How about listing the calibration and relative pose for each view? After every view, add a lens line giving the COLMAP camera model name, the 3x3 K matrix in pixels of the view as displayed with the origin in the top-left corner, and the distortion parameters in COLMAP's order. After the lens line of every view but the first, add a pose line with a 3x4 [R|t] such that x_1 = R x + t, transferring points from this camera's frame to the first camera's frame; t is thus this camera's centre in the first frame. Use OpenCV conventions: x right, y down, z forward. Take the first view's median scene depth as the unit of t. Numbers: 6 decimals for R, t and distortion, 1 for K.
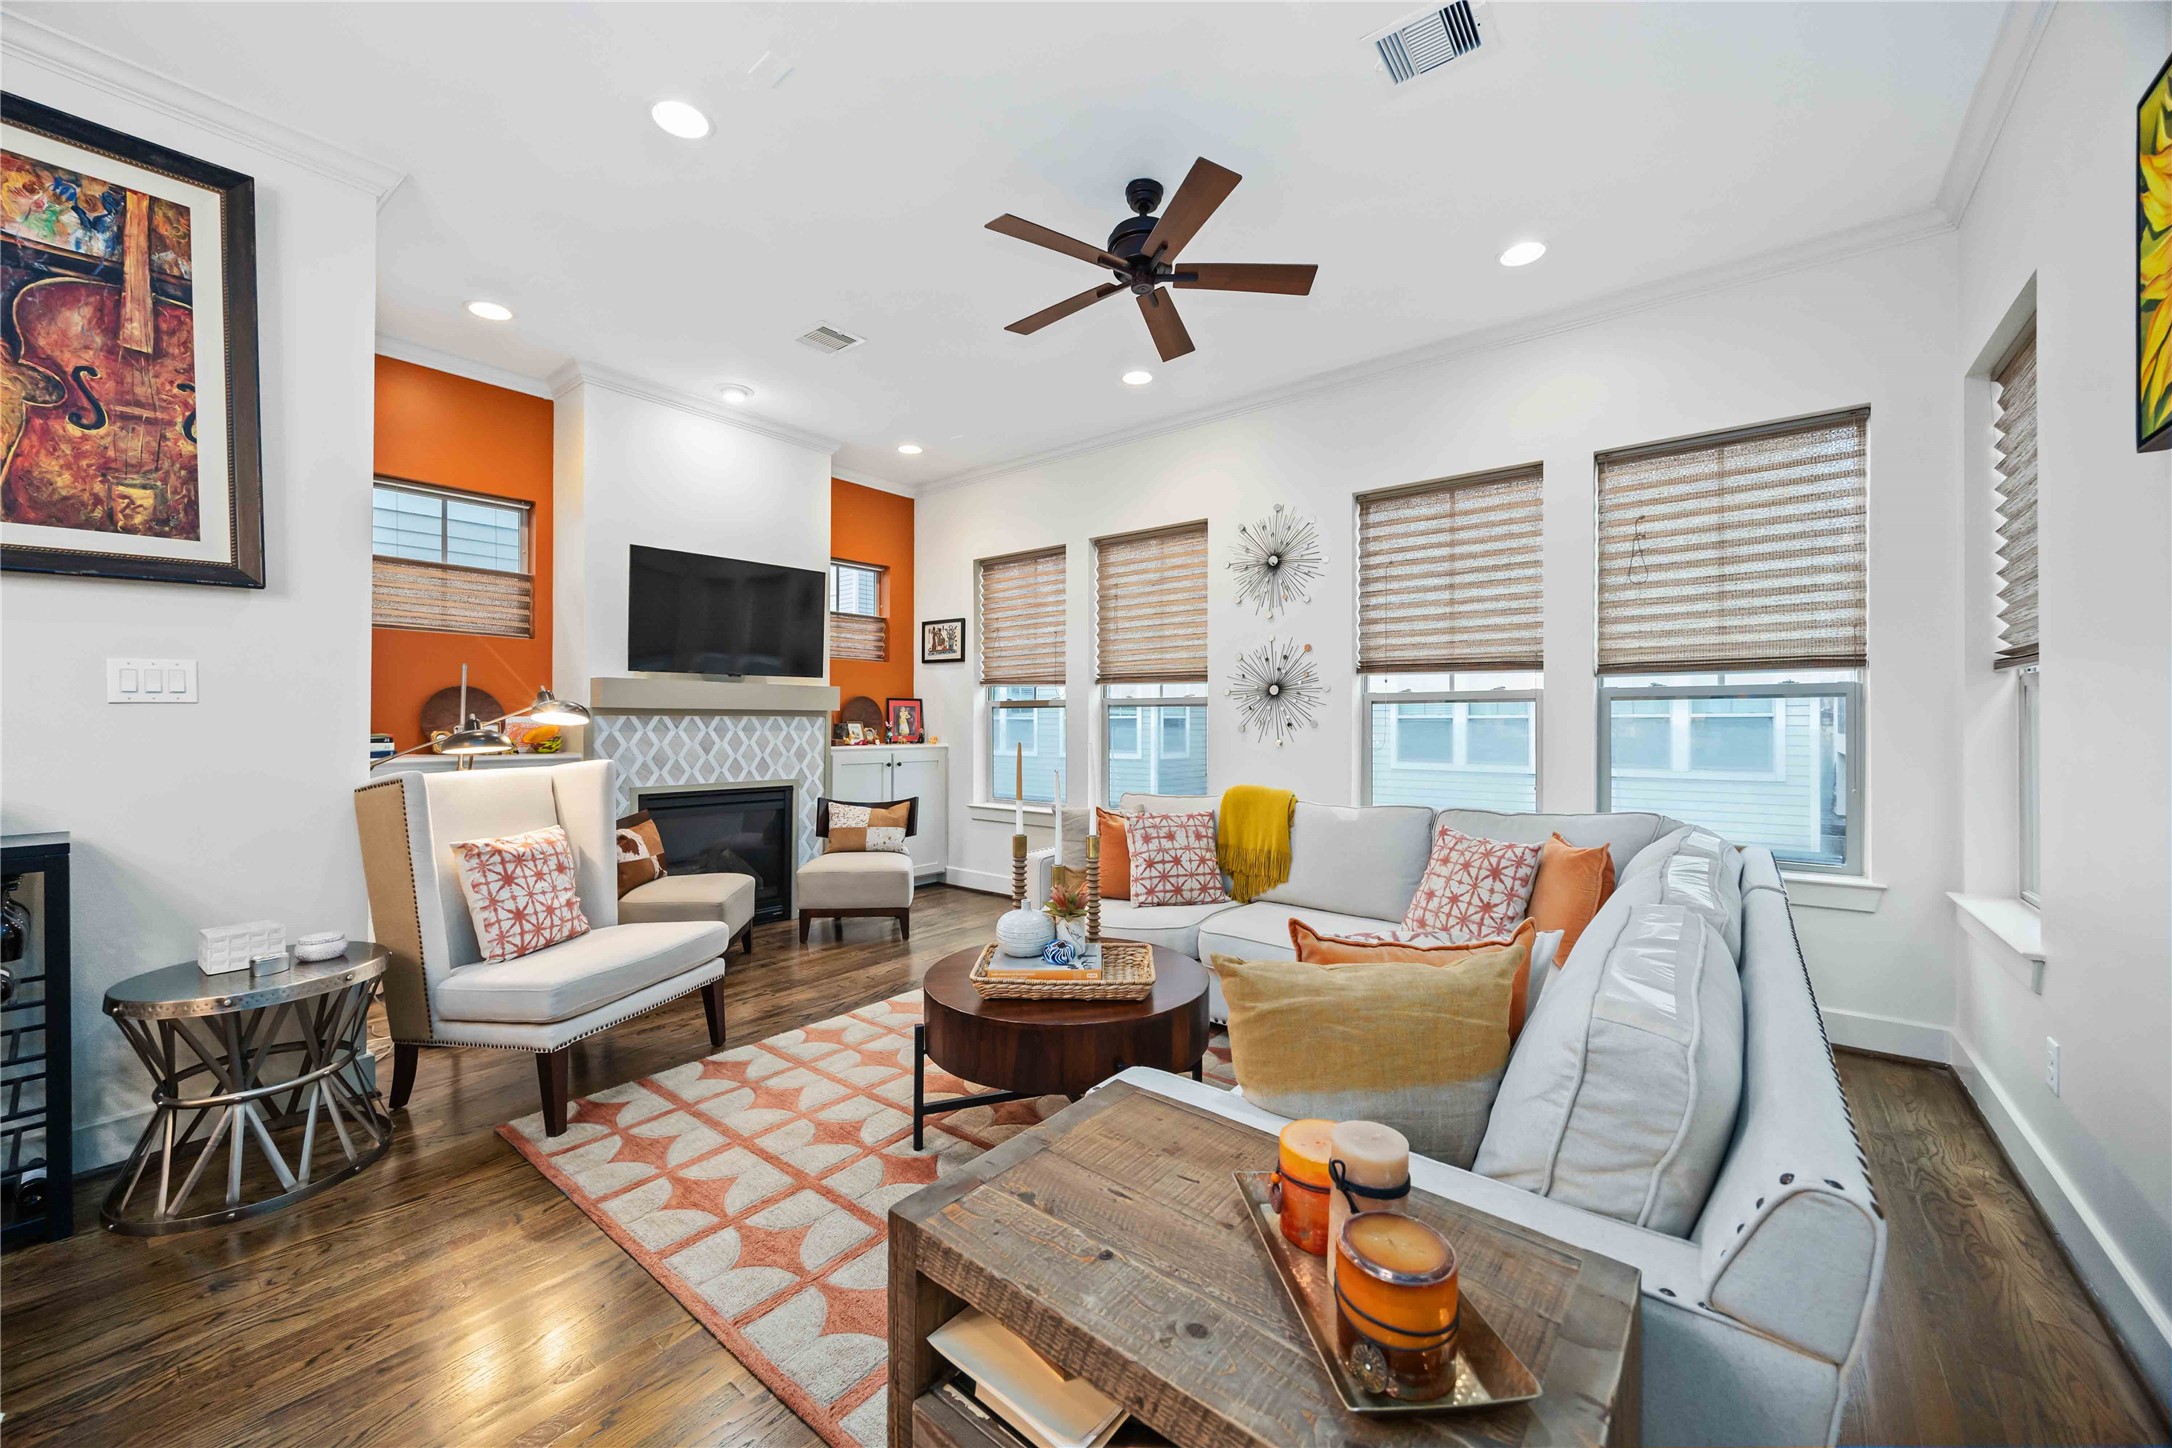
lens RADIAL K [[835.5, 0, 1076.3], [0, 835.5, 719.8], [0, 0, 1]] dist [-0.000830, -0.000543]
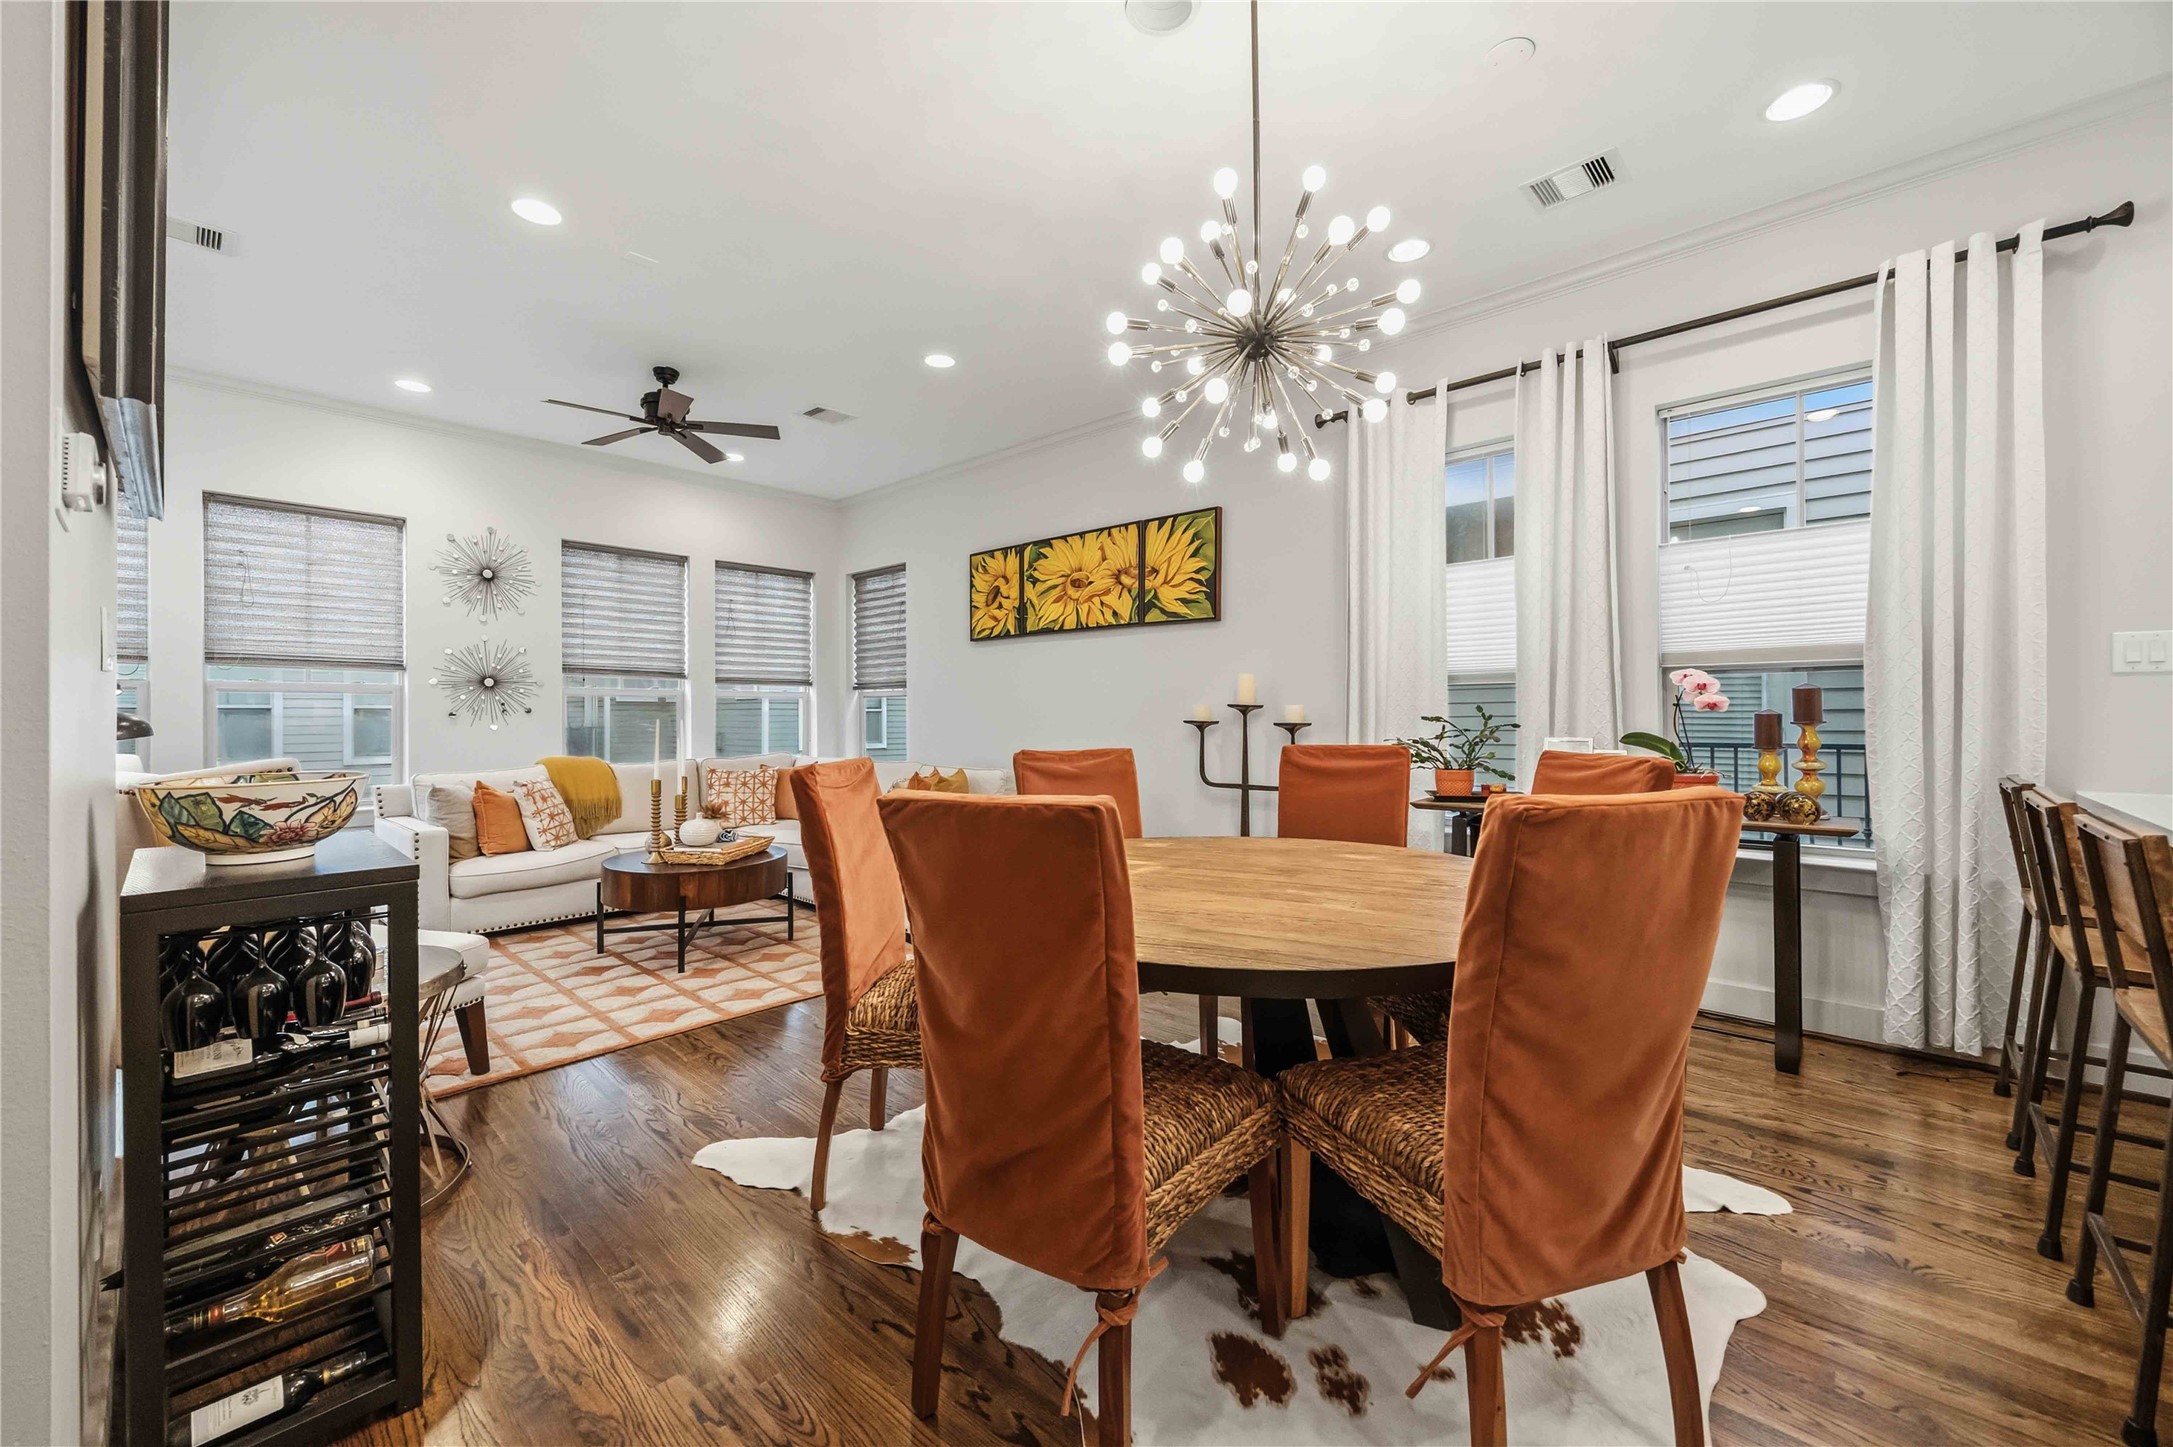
lens RADIAL K [[835.9, 0, 1086.4], [0, 835.9, 728.5], [0, 0, 1]] dist [-0.000830, -0.000543]
pose [[0.064658, -0.016690, 0.997768, -0.905038], [-0.000542, 0.999859, 0.016761, 0.010358], [-0.997907, -0.001625, 0.064640, 0.066609]]
